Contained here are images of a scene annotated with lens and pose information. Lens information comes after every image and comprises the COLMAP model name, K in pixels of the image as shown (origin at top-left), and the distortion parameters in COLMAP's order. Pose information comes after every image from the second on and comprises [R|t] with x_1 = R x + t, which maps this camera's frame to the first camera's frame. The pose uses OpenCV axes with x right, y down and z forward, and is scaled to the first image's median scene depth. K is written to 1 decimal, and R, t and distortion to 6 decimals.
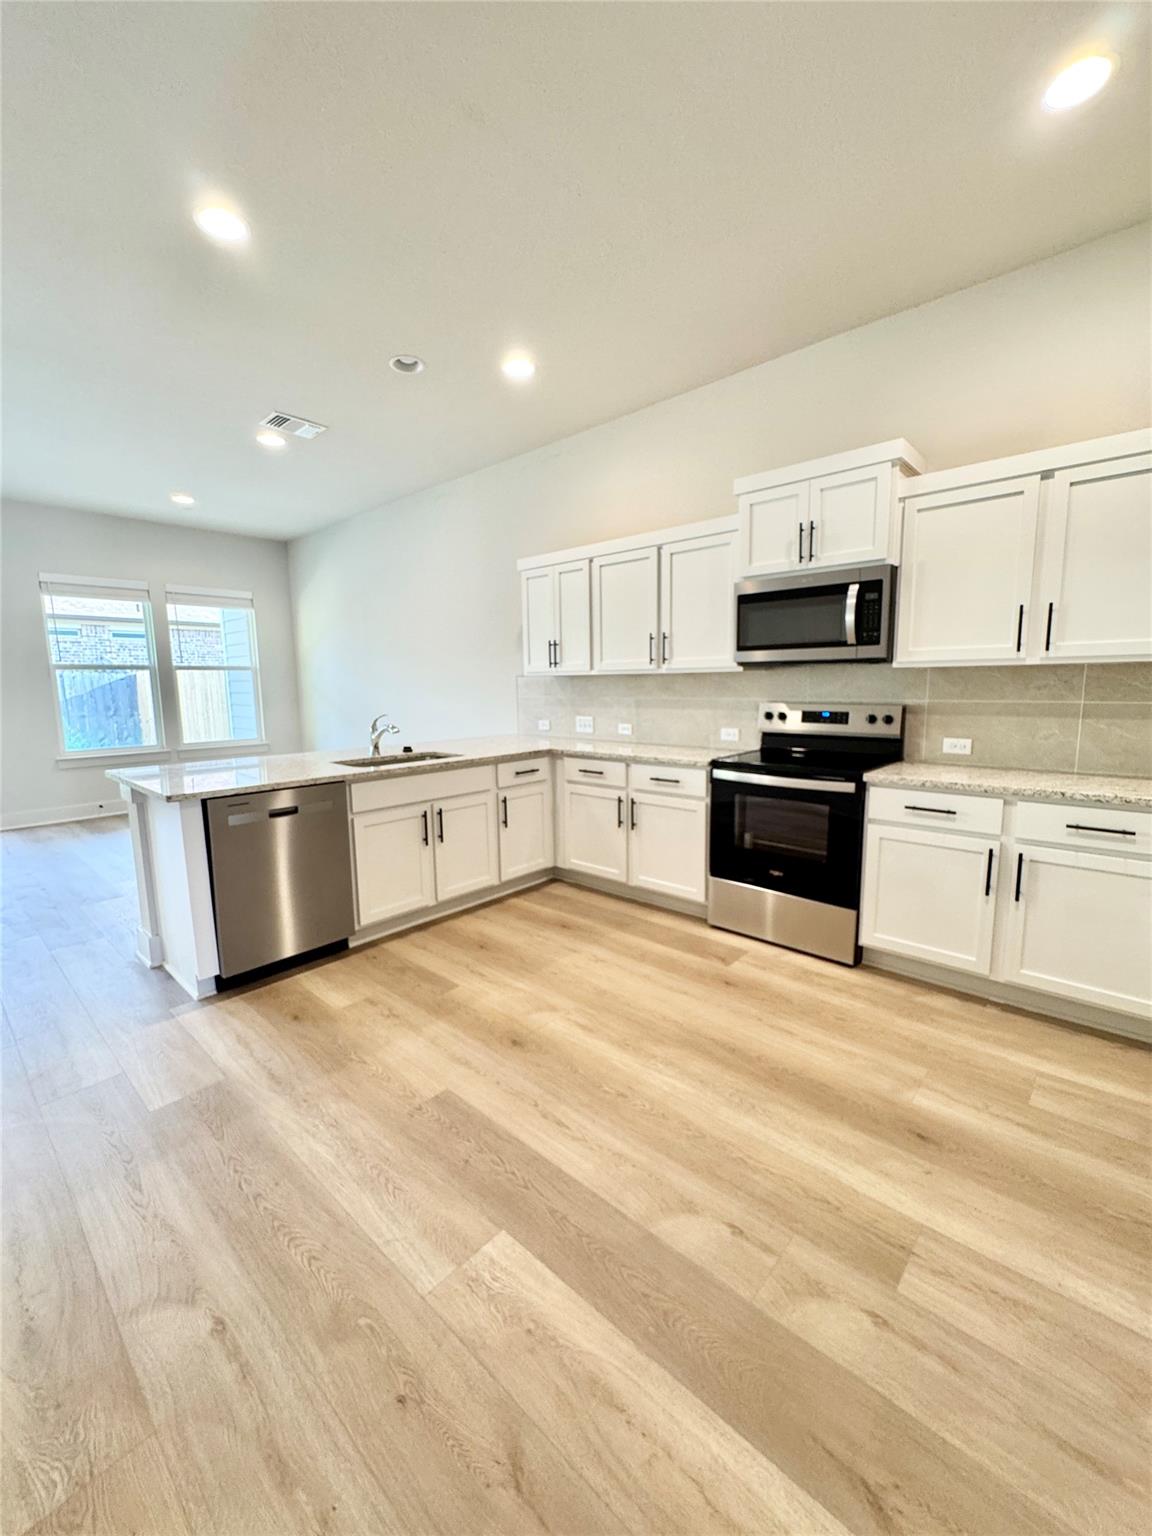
lens RADIAL K [[619.0, 0, 580.4], [0, 619.0, 763.9], [0, 0, 1]] dist [-0.002675, 0.000683]
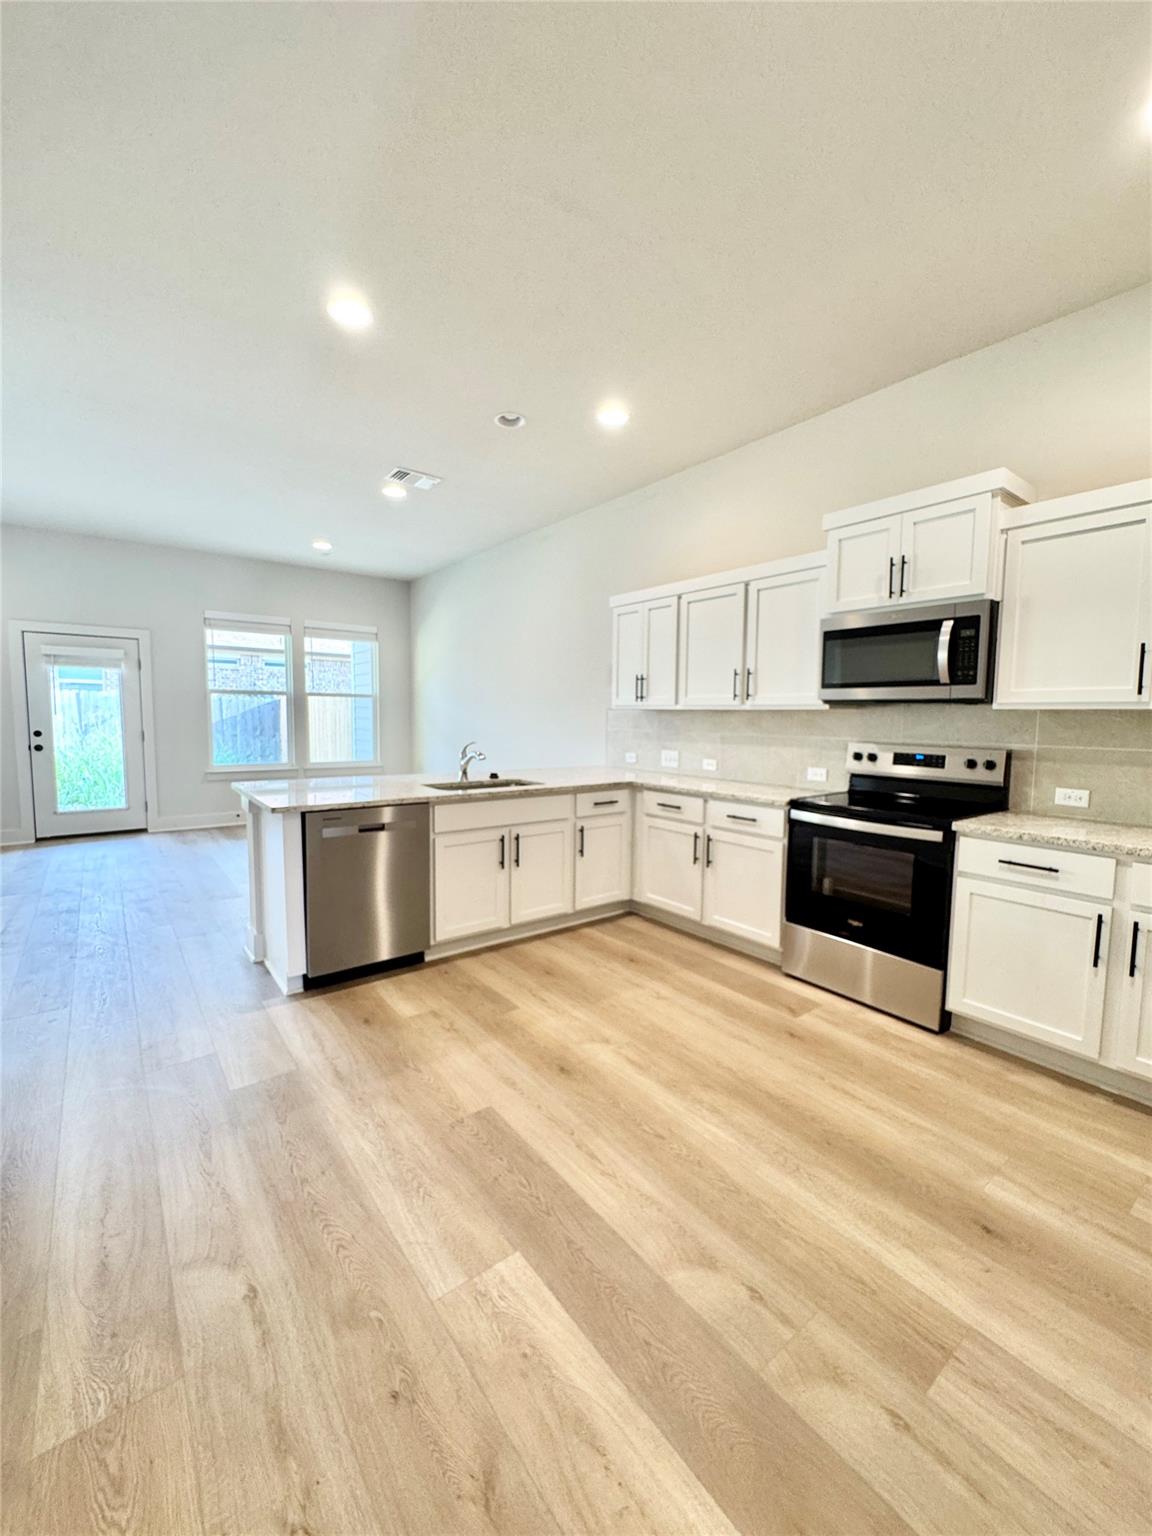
lens RADIAL K [[620.6, 0, 580.7], [0, 620.6, 763.5], [0, 0, 1]] dist [-0.002272, 0.000318]
pose [[0.984020, 0.038791, -0.173783, 0.063526], [-0.048021, 0.997633, -0.049222, 0.000684], [0.171462, 0.056781, 0.983553, -0.013987]]
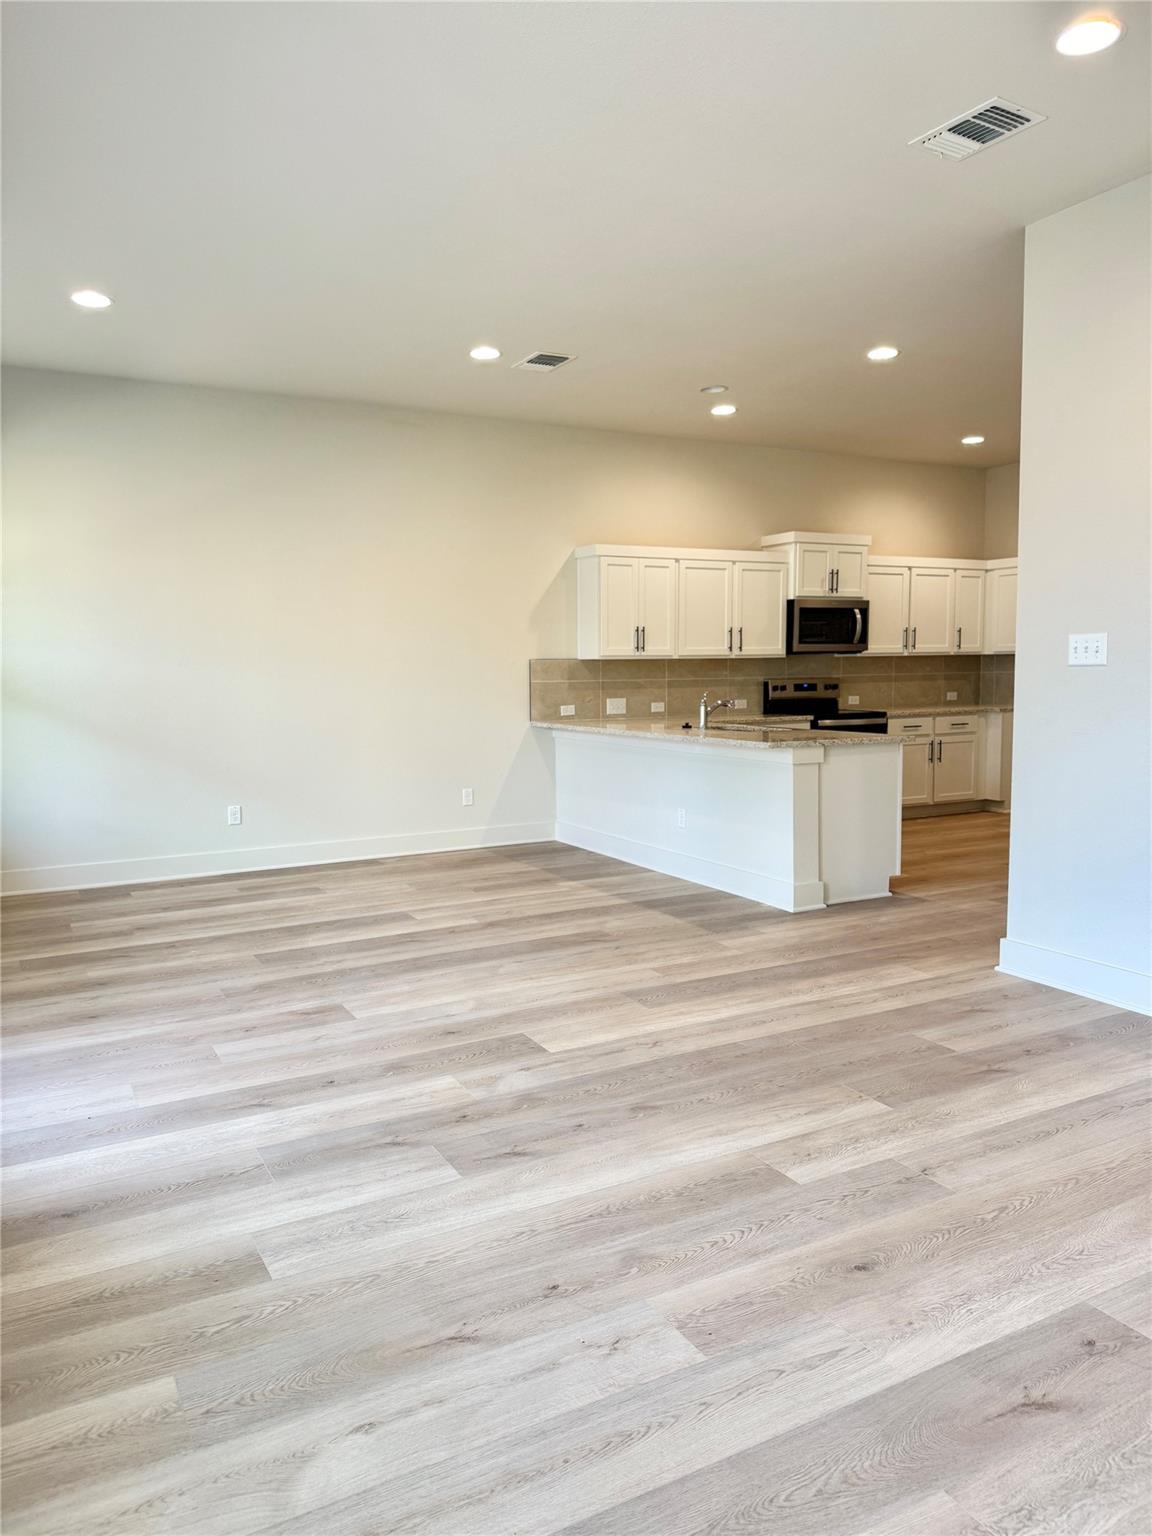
lens RADIAL K [[1077.1, 0, 576.0], [0, 1077.1, 768.0], [0, 0, 1]] dist [0.113584, -0.000398]
pose [[0.331578, -0.081553, 0.939896, -2.813582], [0.129224, 0.990793, 0.040381, -0.068733], [-0.934536, 0.108068, 0.339063, 0.741258]]
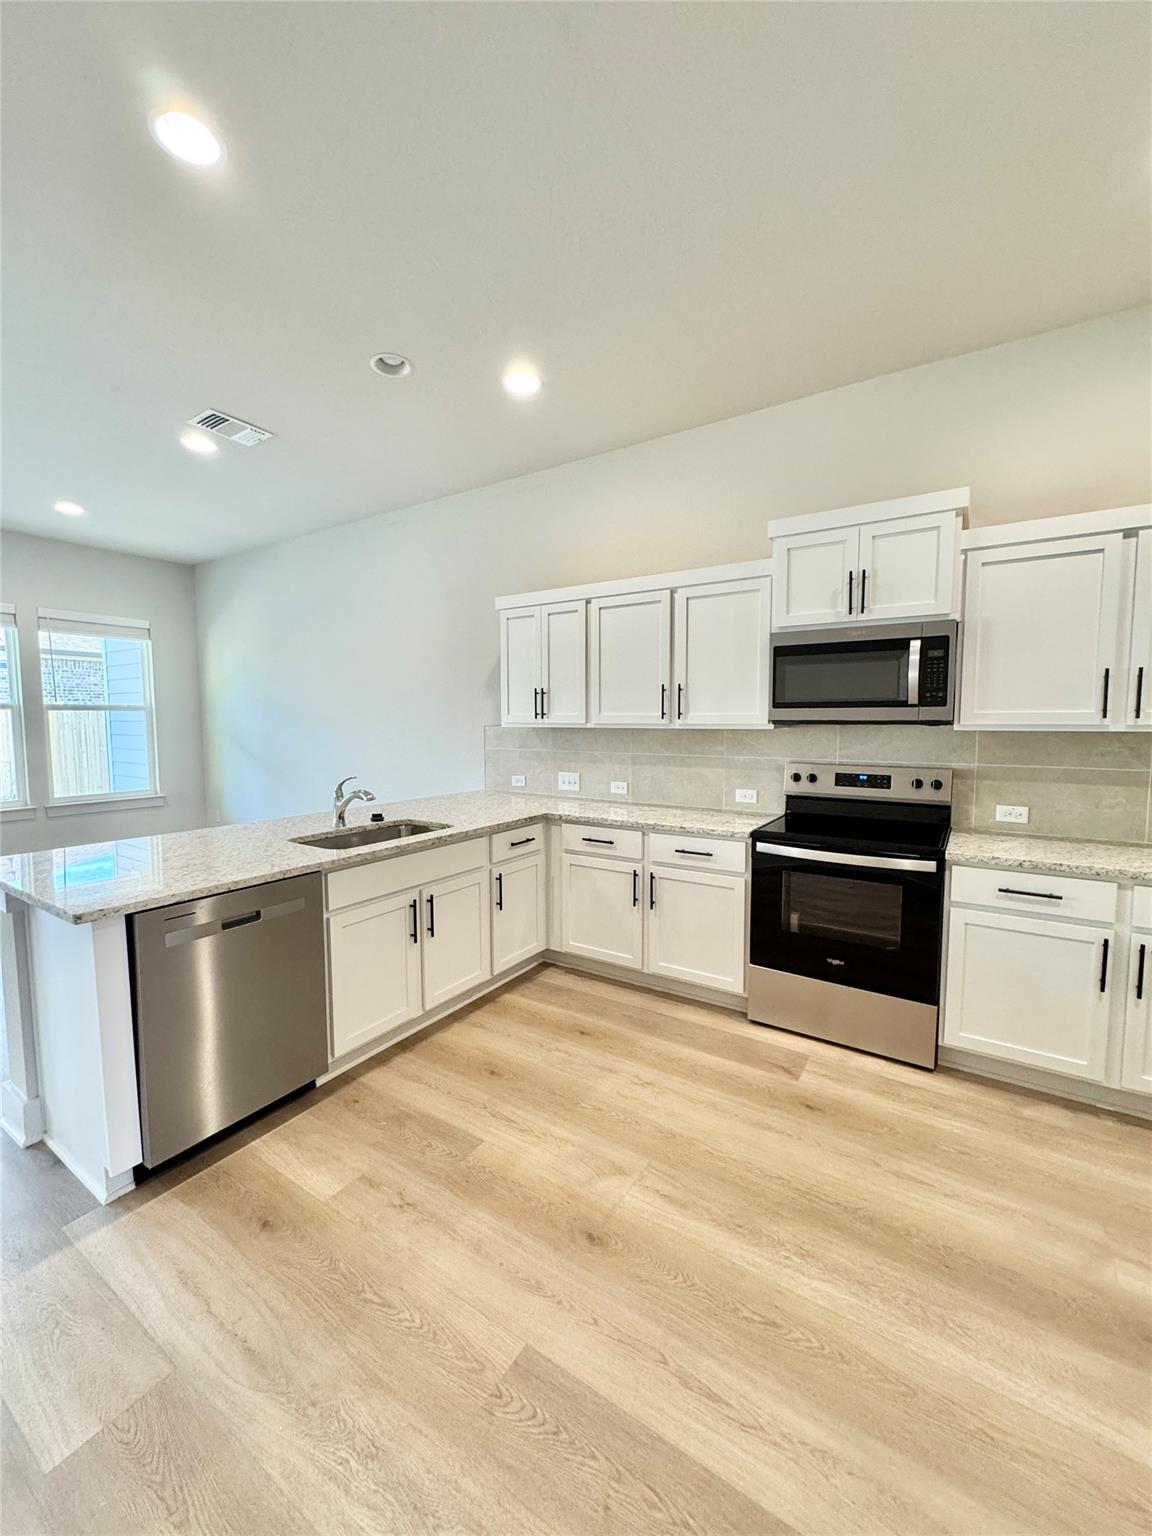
lens RADIAL K [[613.9, 0, 581.3], [0, 613.9, 764.8], [0, 0, 1]] dist [-0.001320, 0.000199]
pose [[0.987471, -0.000042, 0.157801, -0.187223], [0.009359, 0.998255, -0.058297, -0.058015], [-0.157523, 0.059043, 0.985749, 0.195959]]
